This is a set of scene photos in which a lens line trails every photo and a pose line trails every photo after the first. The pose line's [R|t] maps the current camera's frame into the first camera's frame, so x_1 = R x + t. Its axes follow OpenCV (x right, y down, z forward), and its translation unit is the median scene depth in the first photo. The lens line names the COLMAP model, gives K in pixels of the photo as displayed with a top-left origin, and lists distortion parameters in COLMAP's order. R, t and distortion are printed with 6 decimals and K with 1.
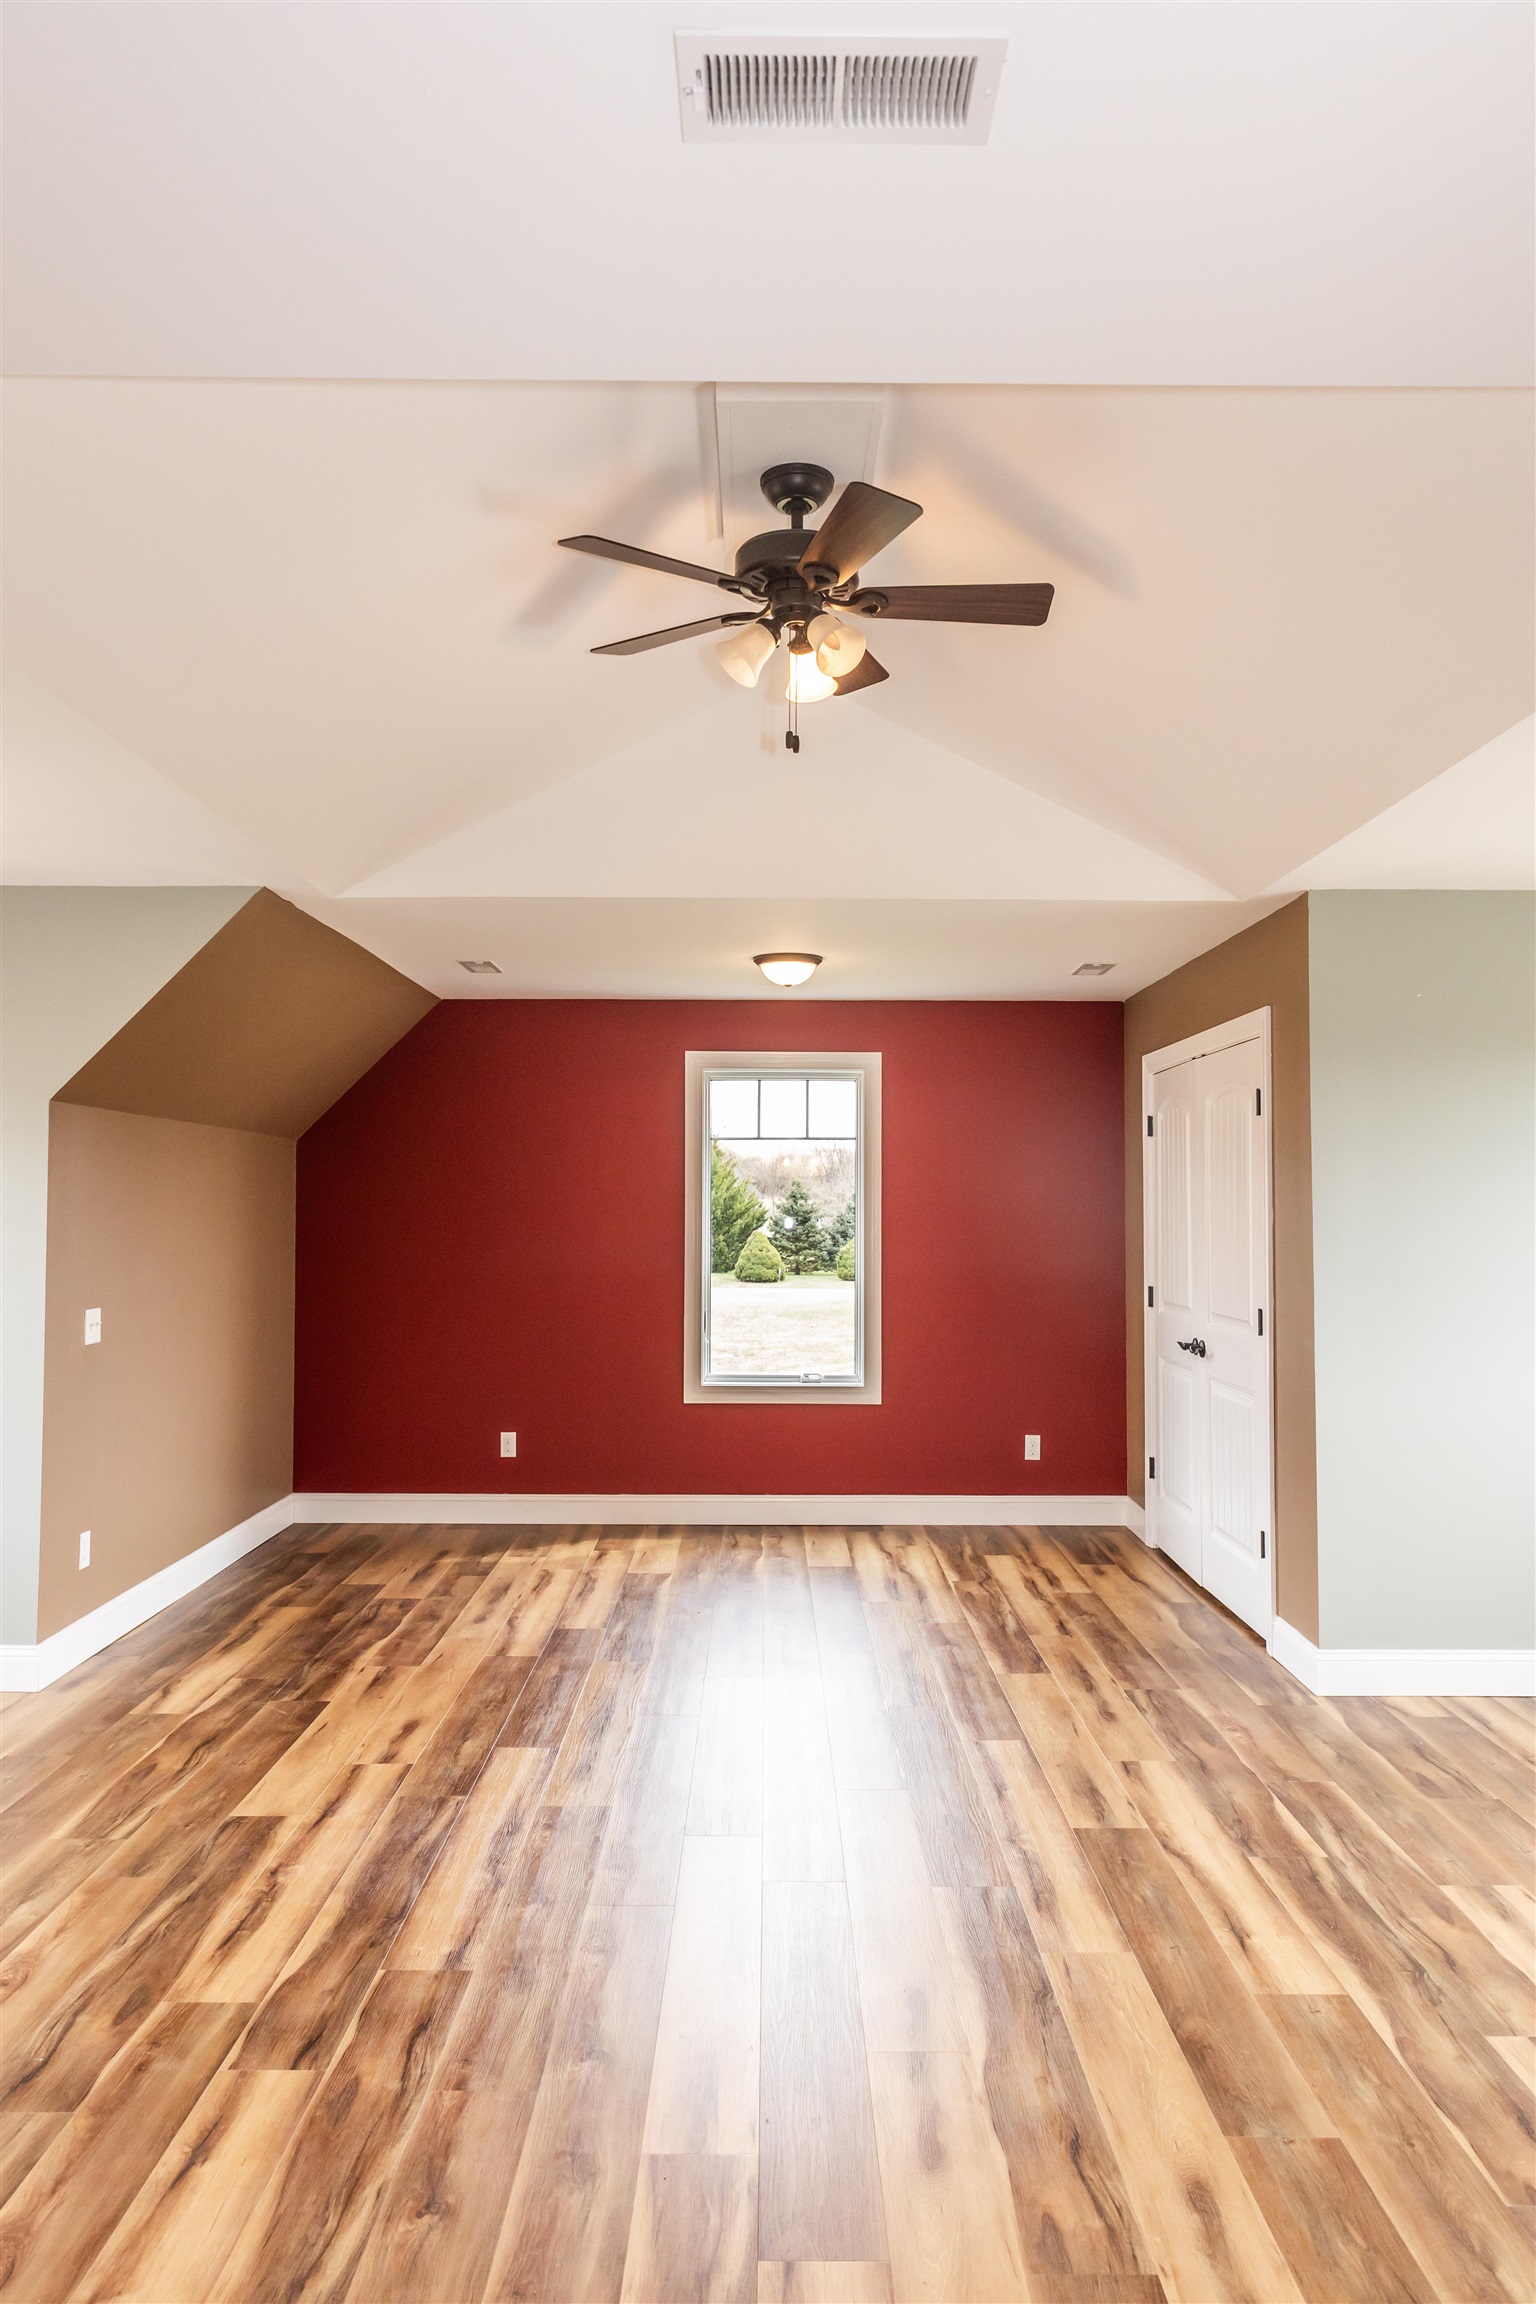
lens RADIAL K [[1541.5, 0, 772.8], [0, 1541.5, 1166.2], [0, 0, 1]] dist [0.015677, -0.004054]
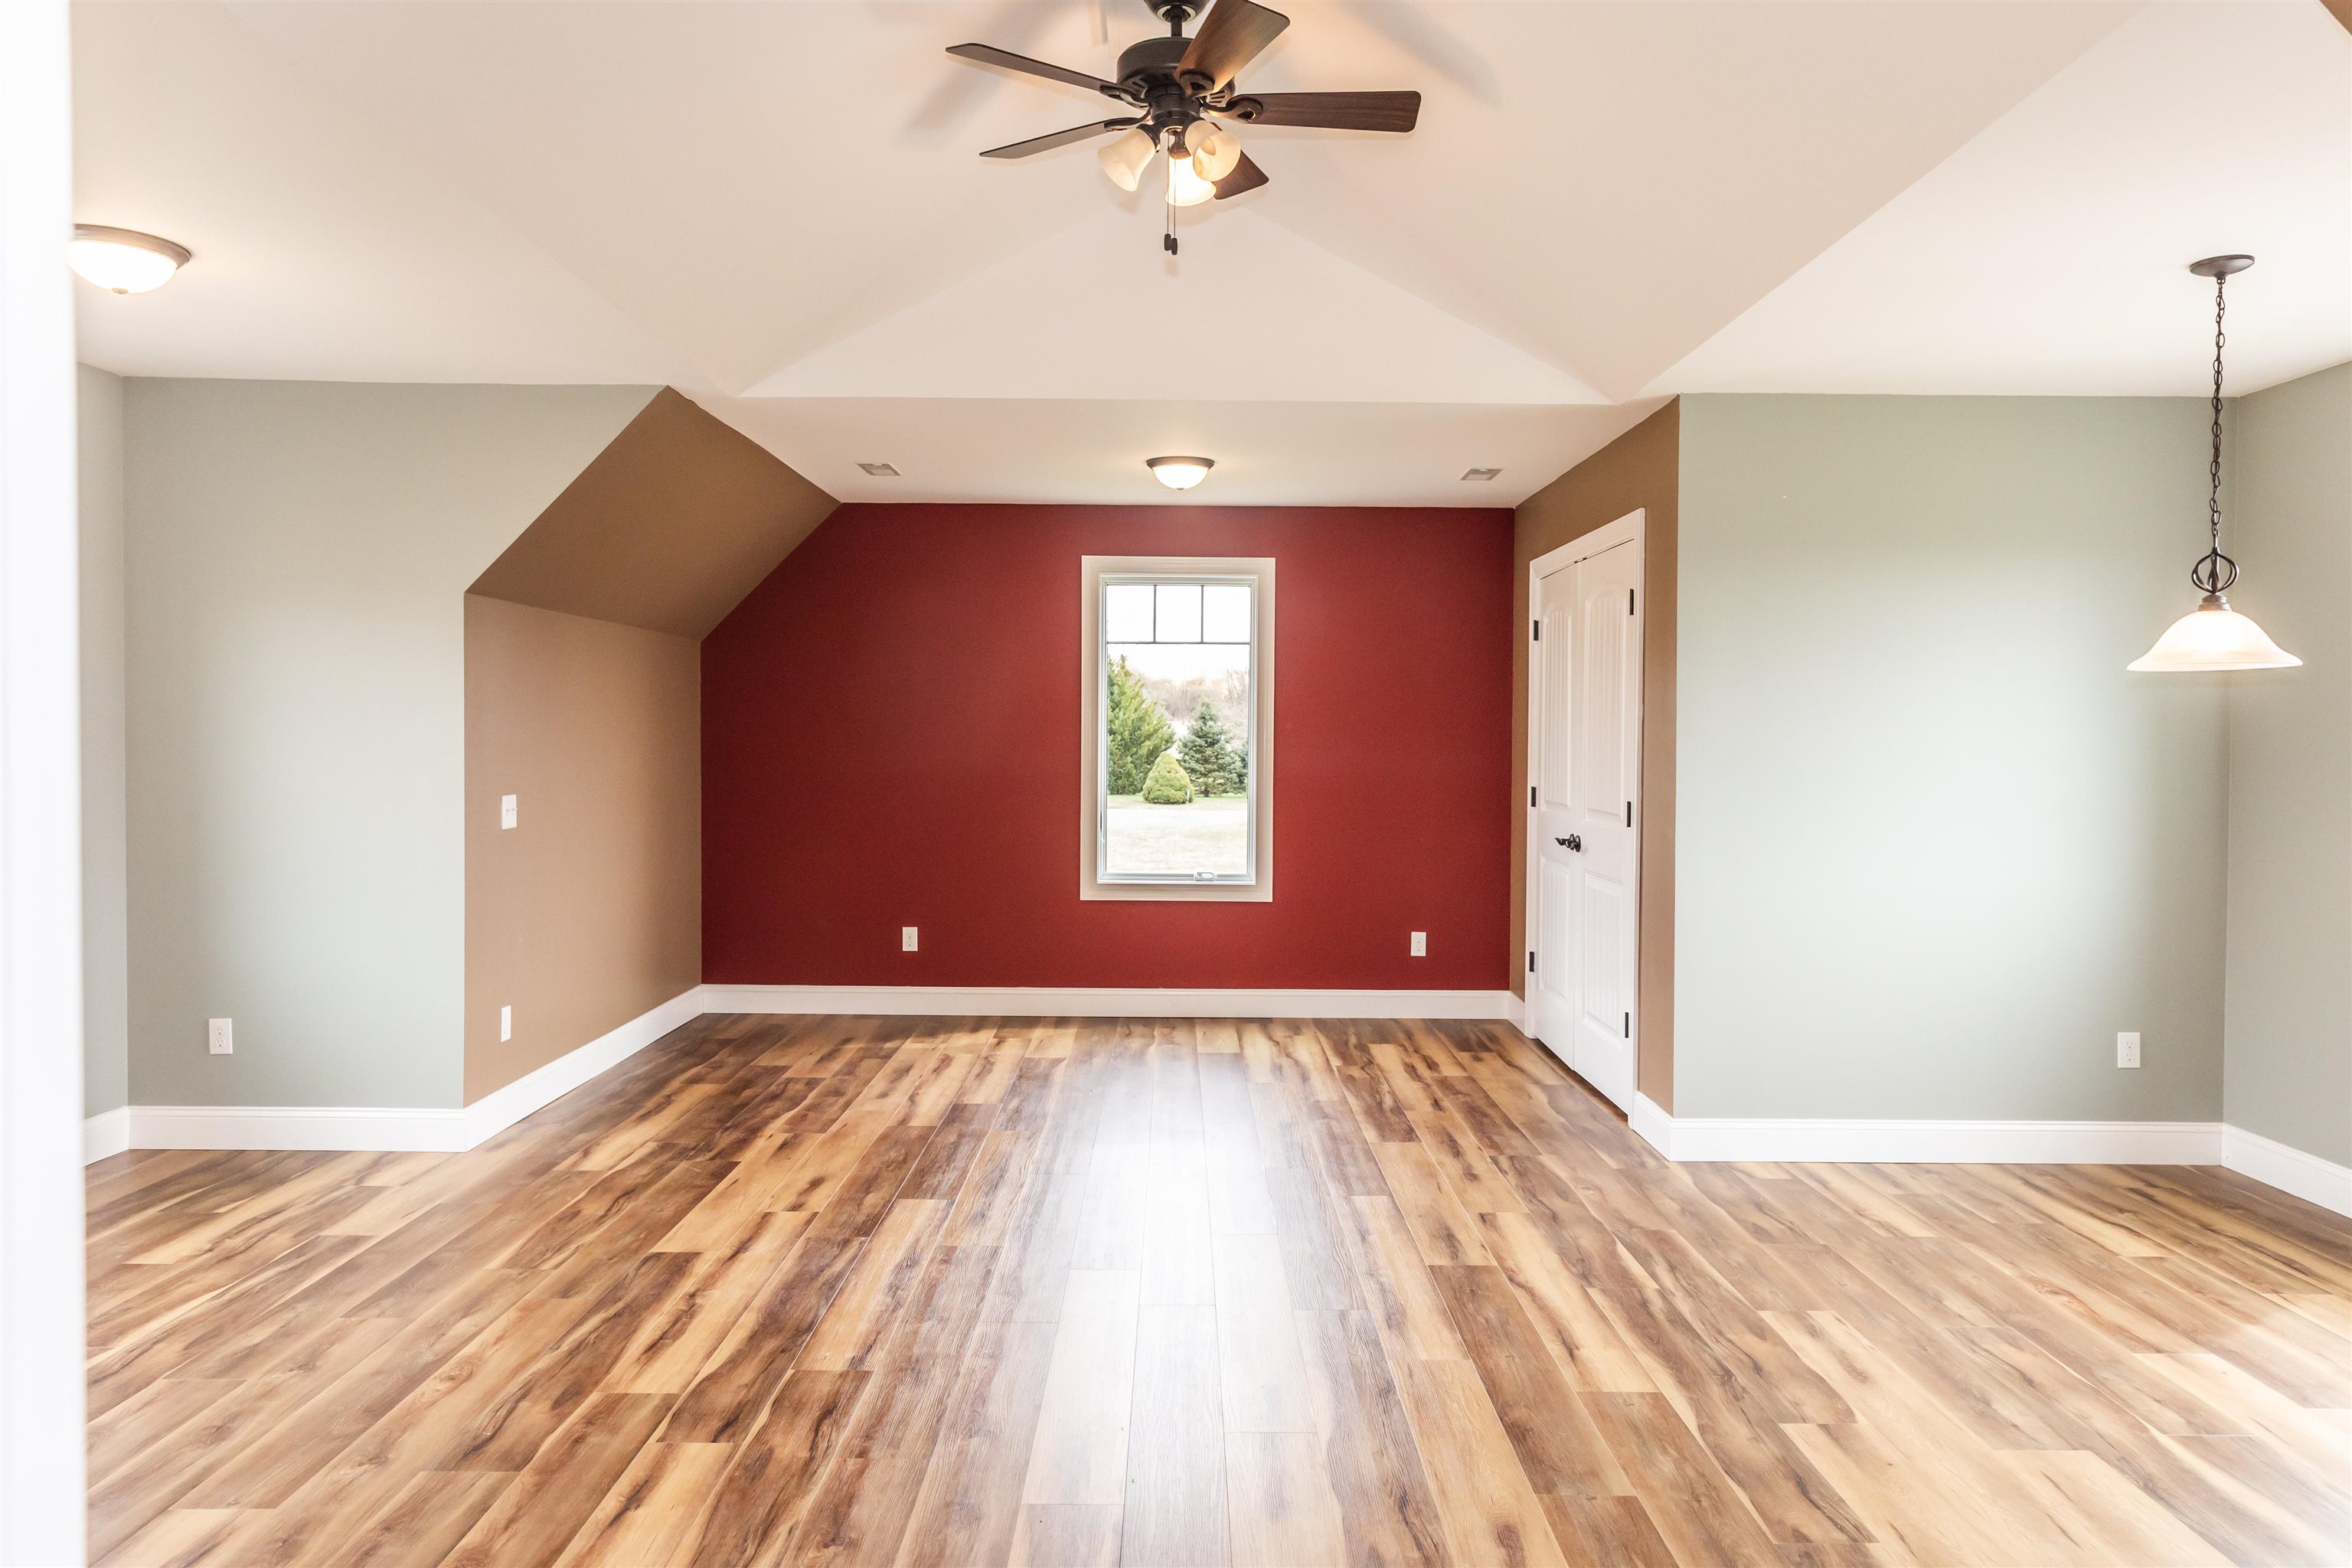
lens RADIAL K [[1573.6, 0, 1182.1], [0, 1573.6, 775.0], [0, 0, 1]] dist [0.015677, -0.004054]
pose [[0.999991, 0.004114, -0.001235, 0.018736], [-0.004041, 0.998528, 0.054081, 0.022460], [0.001456, -0.054076, 0.998536, -0.073399]]
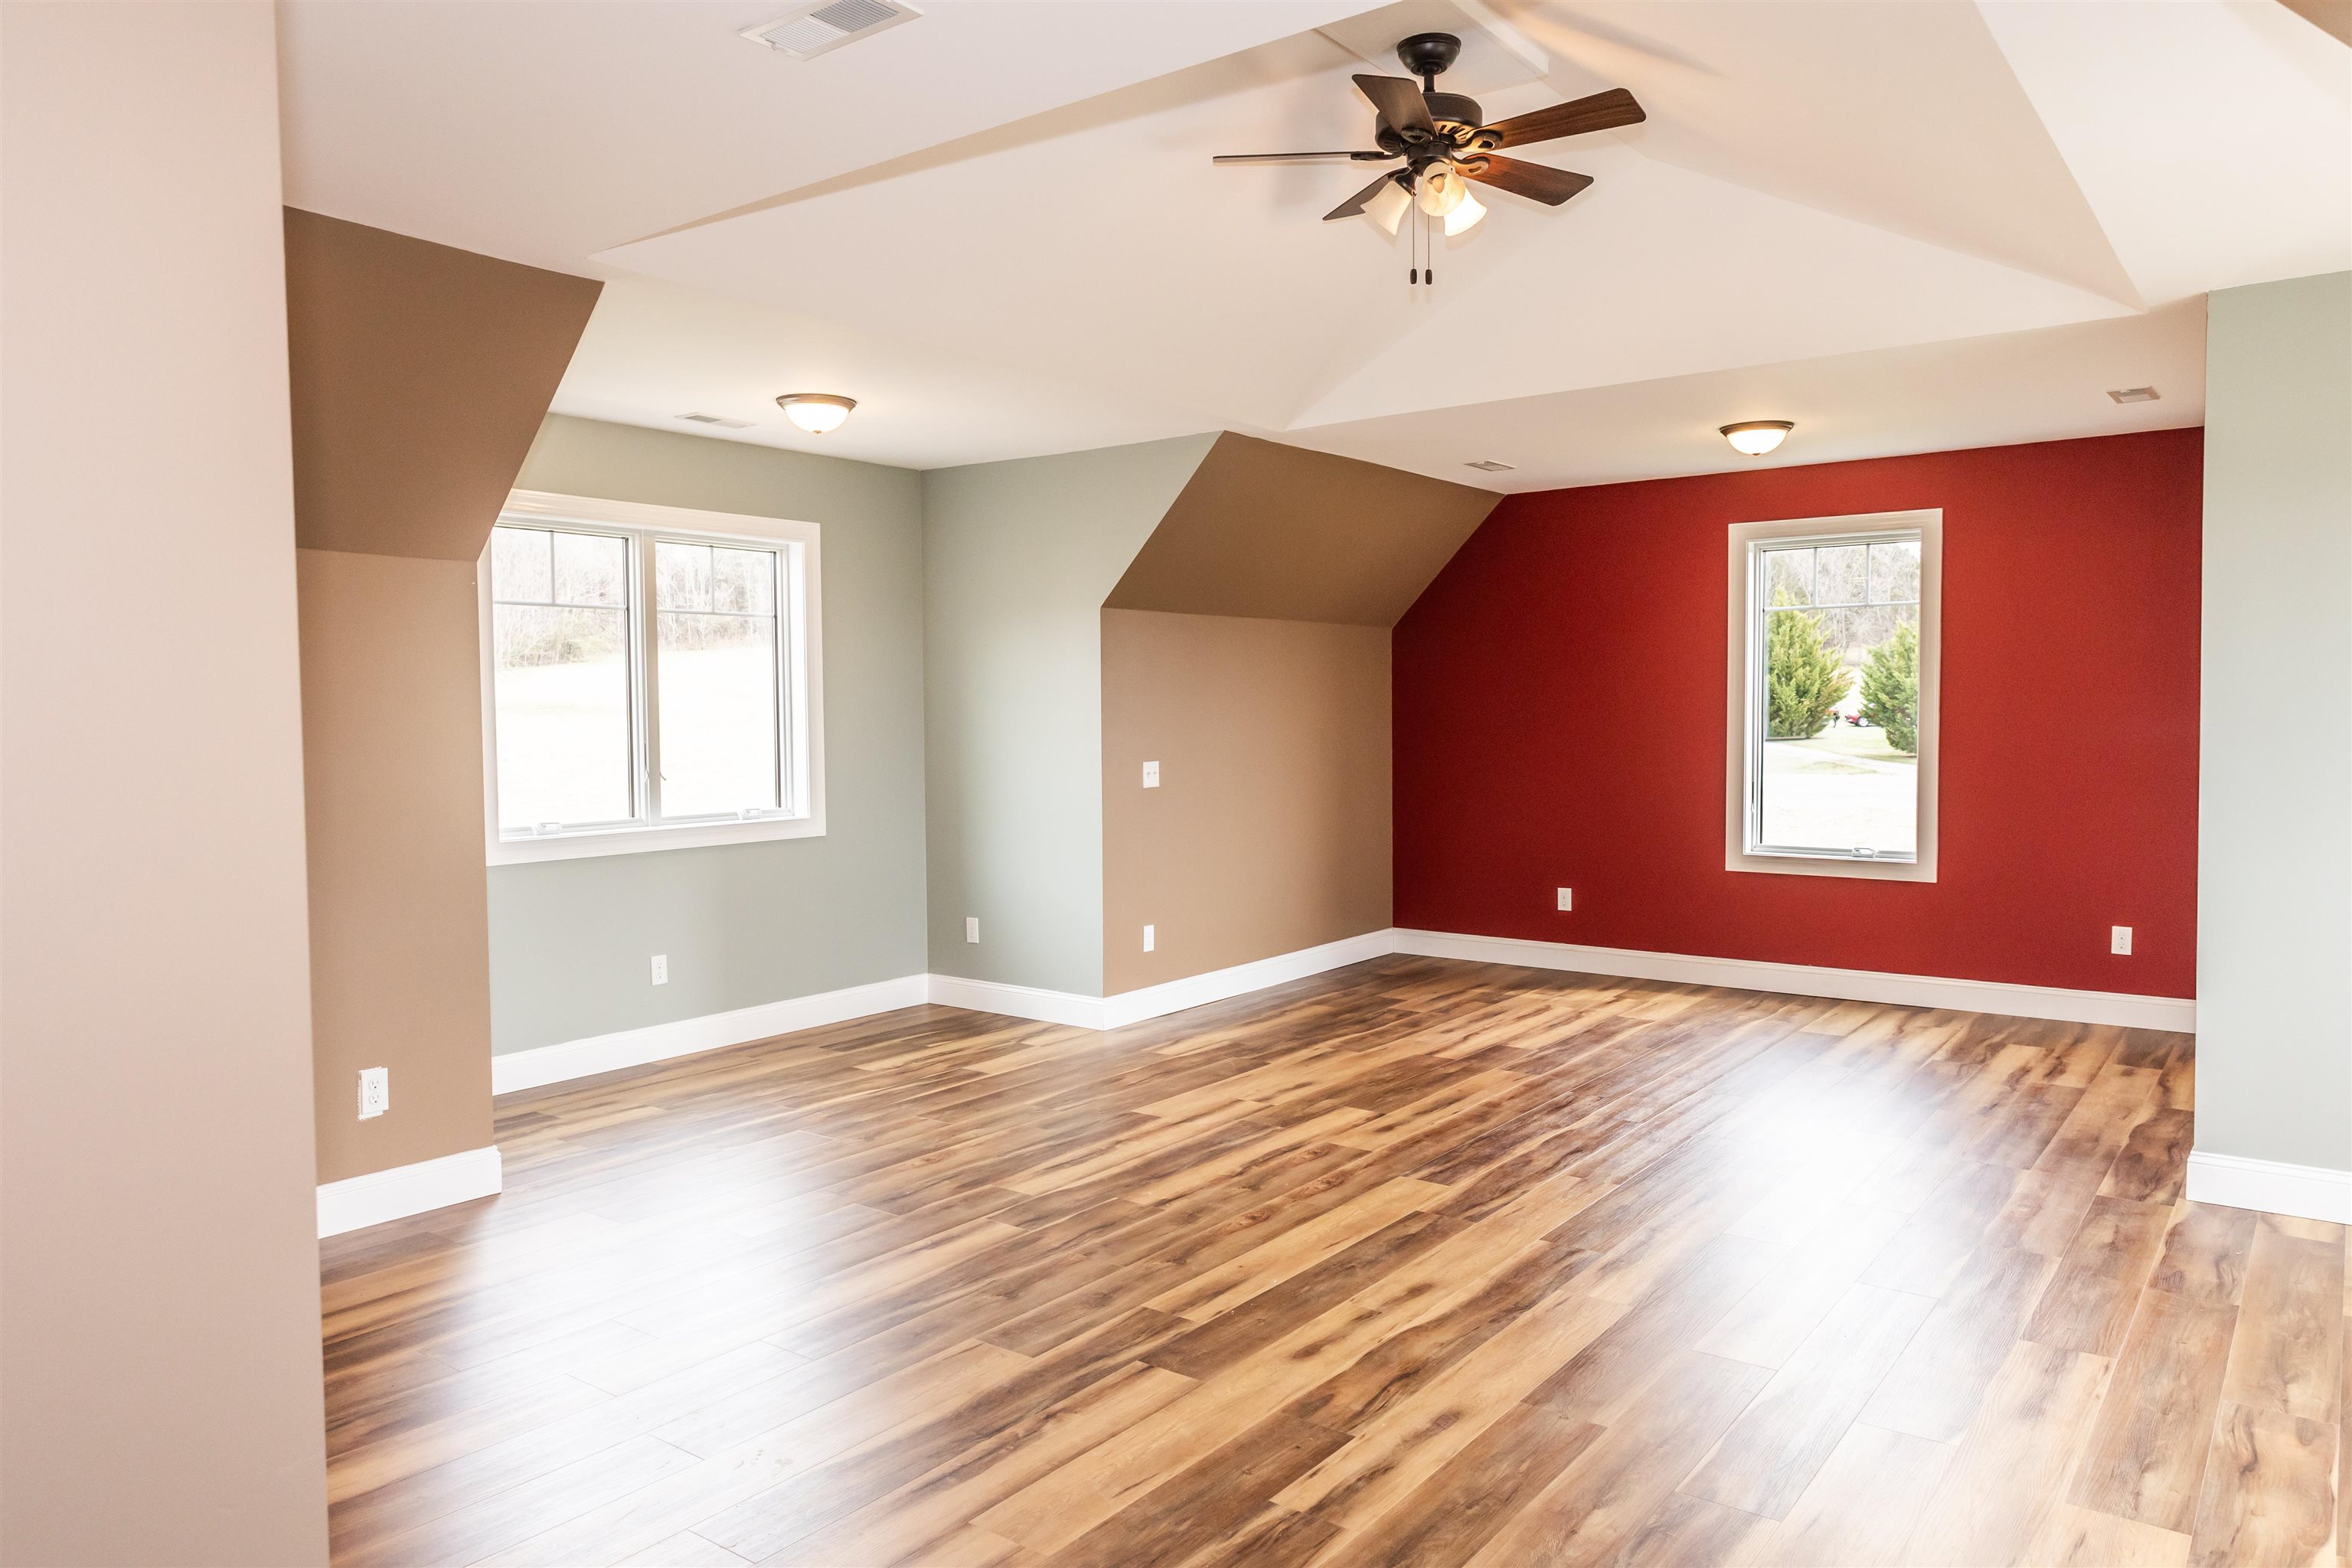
lens RADIAL K [[1573.6, 0, 1176.0], [0, 1573.6, 765.9], [0, 0, 1]] dist [0.015677, -0.004054]
pose [[0.791989, 0.011566, -0.610425, 0.488906], [0.030567, 0.997815, 0.058565, 0.019639], [0.609769, -0.065042, 0.789906, -0.078724]]
